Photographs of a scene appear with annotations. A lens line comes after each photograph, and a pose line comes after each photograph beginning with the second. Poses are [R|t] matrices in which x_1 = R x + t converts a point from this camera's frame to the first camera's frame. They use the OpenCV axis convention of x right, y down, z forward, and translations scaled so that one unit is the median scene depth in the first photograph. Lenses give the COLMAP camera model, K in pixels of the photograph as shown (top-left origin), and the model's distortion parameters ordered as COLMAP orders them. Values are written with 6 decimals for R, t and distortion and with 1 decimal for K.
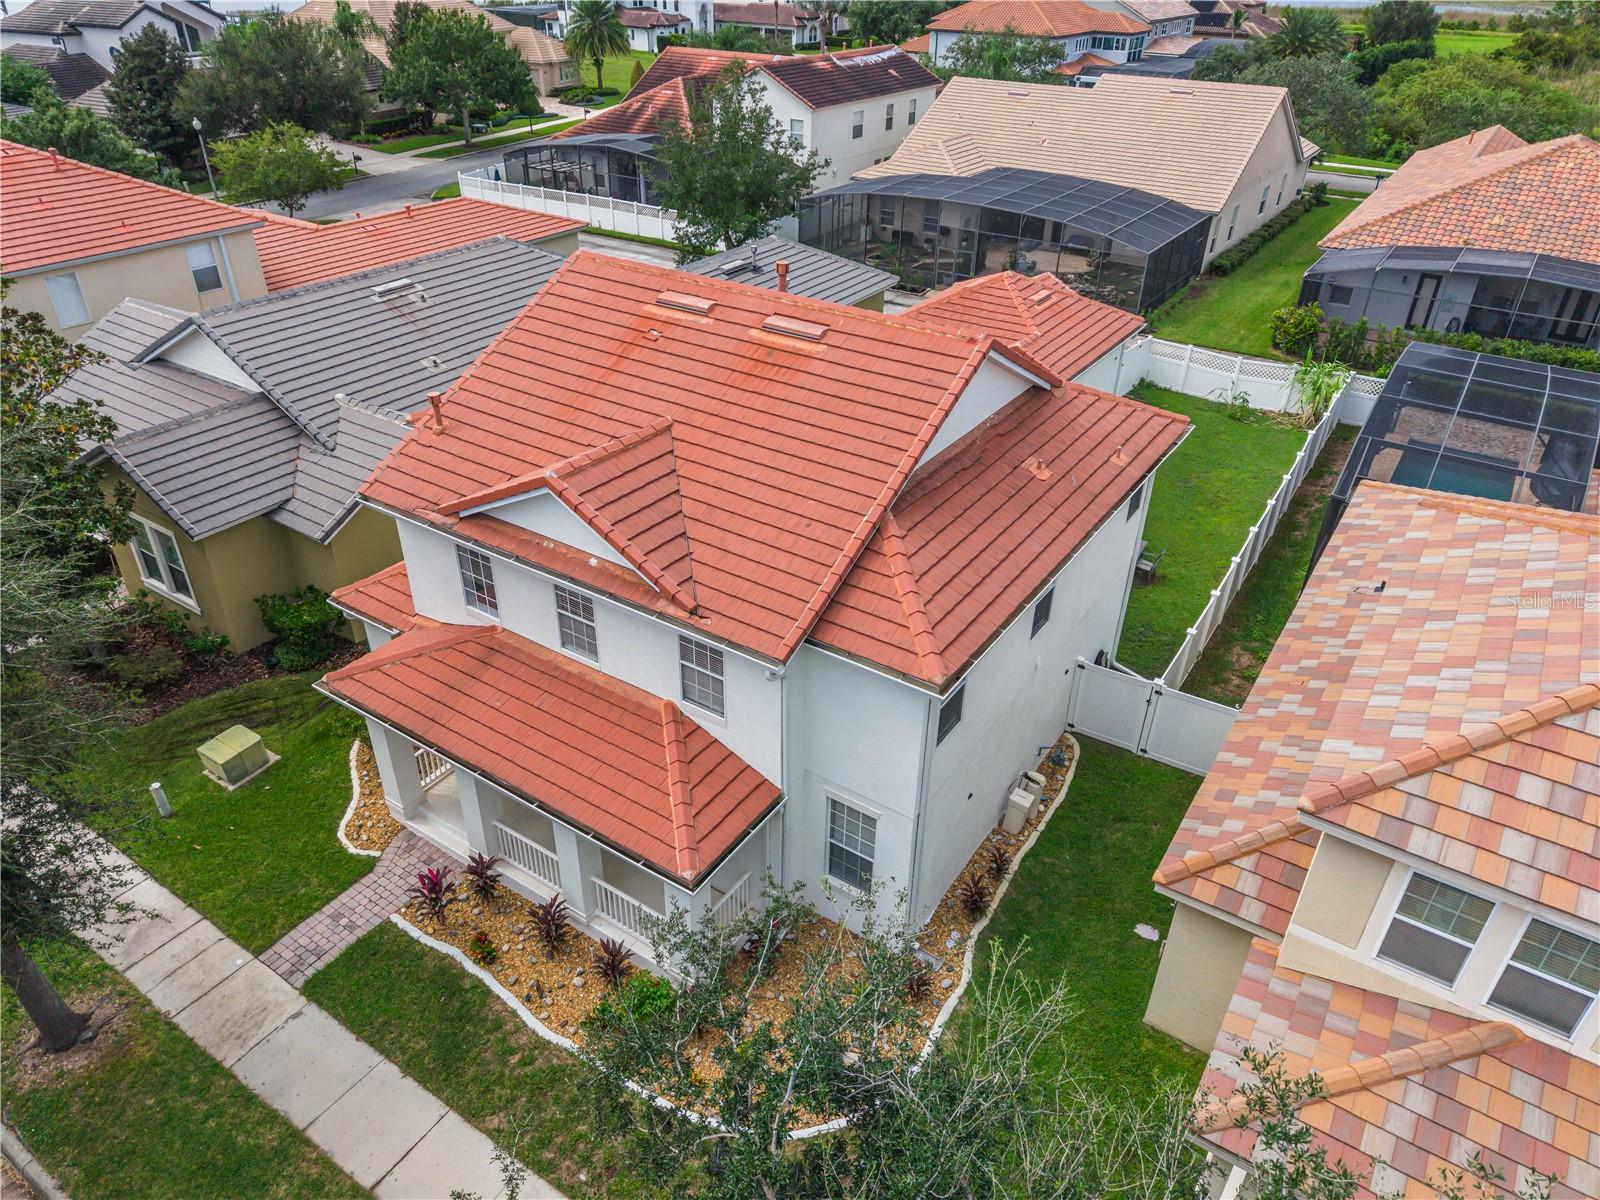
lens RADIAL K [[1068.3, 0, 800.0], [0, 1068.3, 600.0], [0, 0, 1]] dist [0.004830, -0.001591]
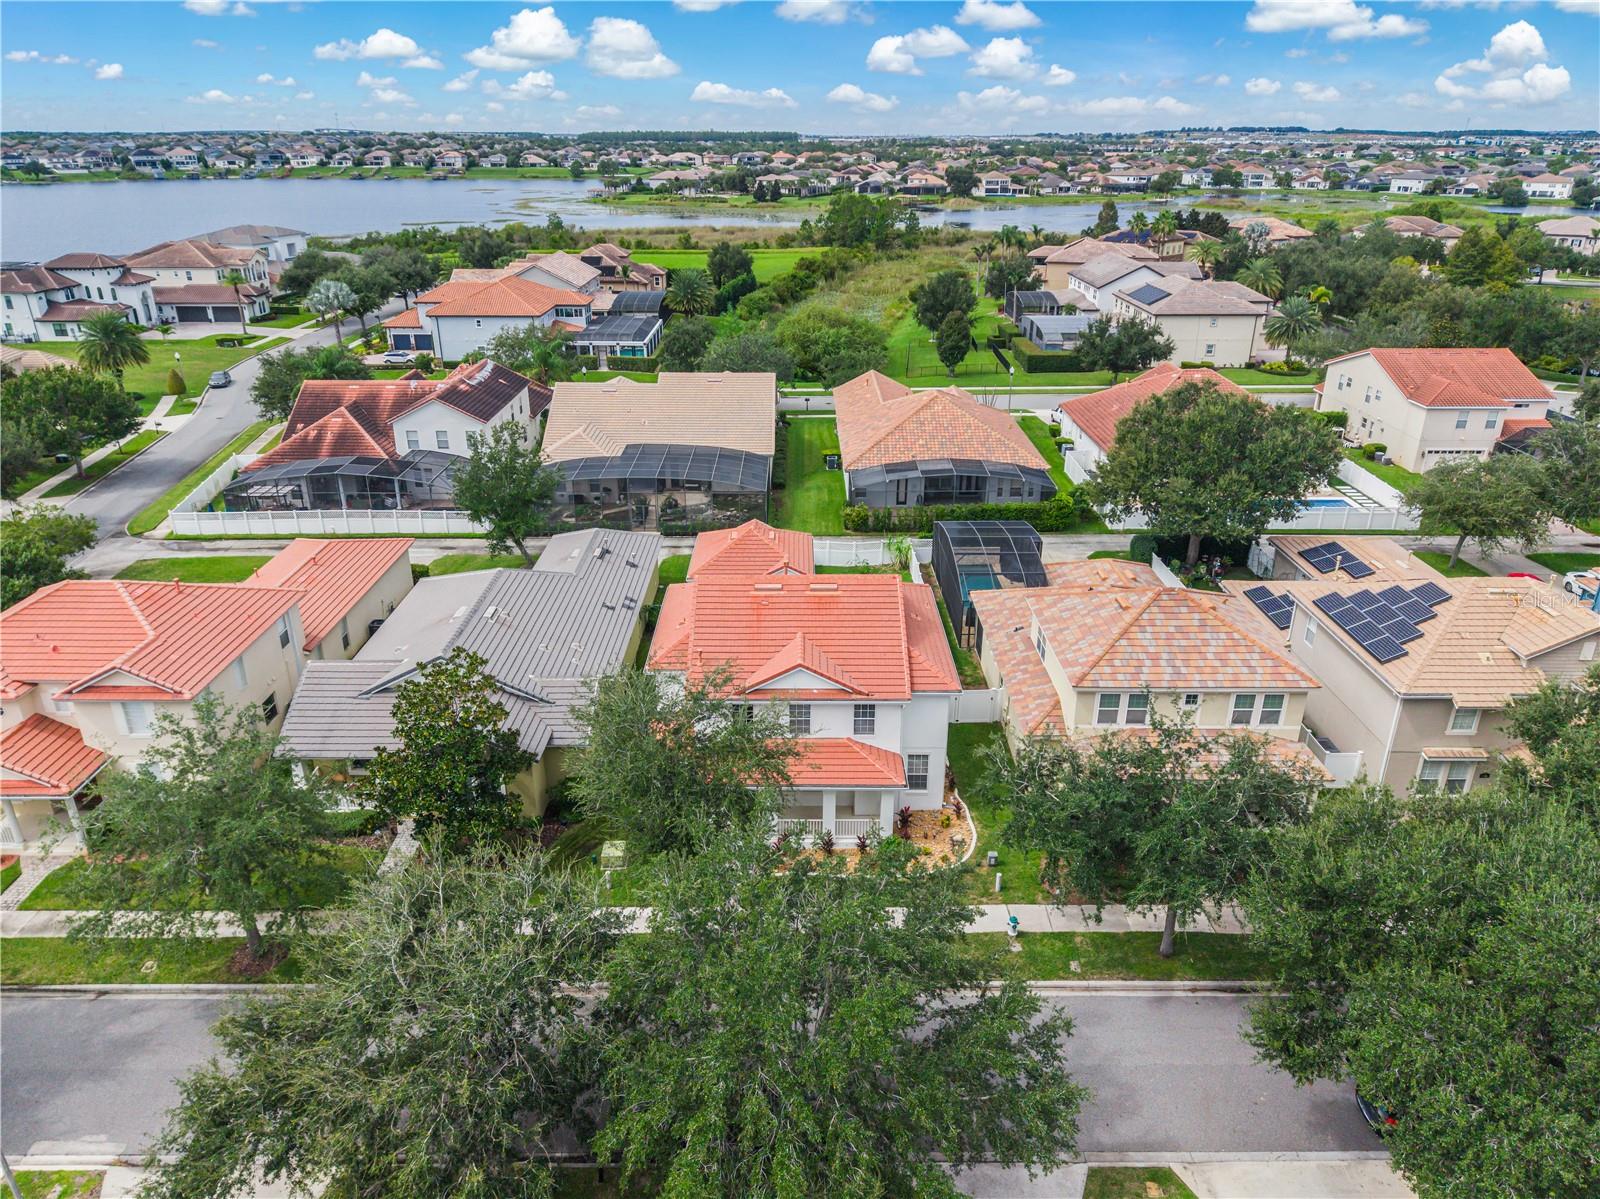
lens RADIAL K [[1077.6, 0, 800.0], [0, 1077.6, 599.5], [0, 0, 1]] dist [0.042426, -0.040634]
pose [[0.830194, -0.230228, 0.507713, -0.680551], [0.304233, 0.950269, -0.066561, -0.038894], [-0.467140, 0.209722, 0.858951, -0.575189]]
